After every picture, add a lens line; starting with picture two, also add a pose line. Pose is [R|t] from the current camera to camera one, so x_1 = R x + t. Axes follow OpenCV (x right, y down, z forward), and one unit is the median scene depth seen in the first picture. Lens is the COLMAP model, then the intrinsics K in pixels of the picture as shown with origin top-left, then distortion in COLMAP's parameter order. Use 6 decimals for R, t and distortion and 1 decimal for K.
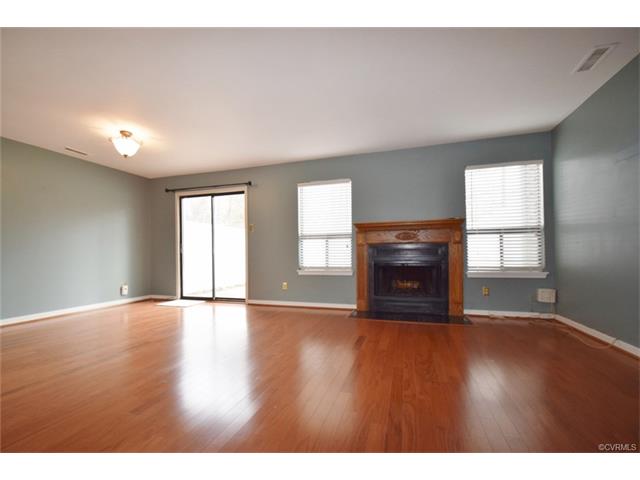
lens RADIAL K [[281.9, 0, 316.5], [0, 281.9, 251.6], [0, 0, 1]] dist [0.012072, -0.015383]
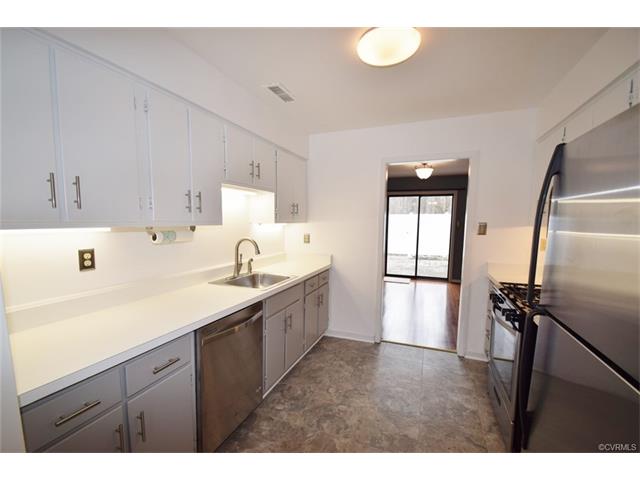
lens RADIAL K [[281.9, 0, 316.5], [0, 281.9, 251.6], [0, 0, 1]] dist [0.012072, -0.015383]
pose [[0.997491, 0.028203, -0.064939, -0.875884], [-0.020384, 0.992796, 0.118068, -0.109467], [0.067801, -0.116448, 0.990880, -0.355094]]
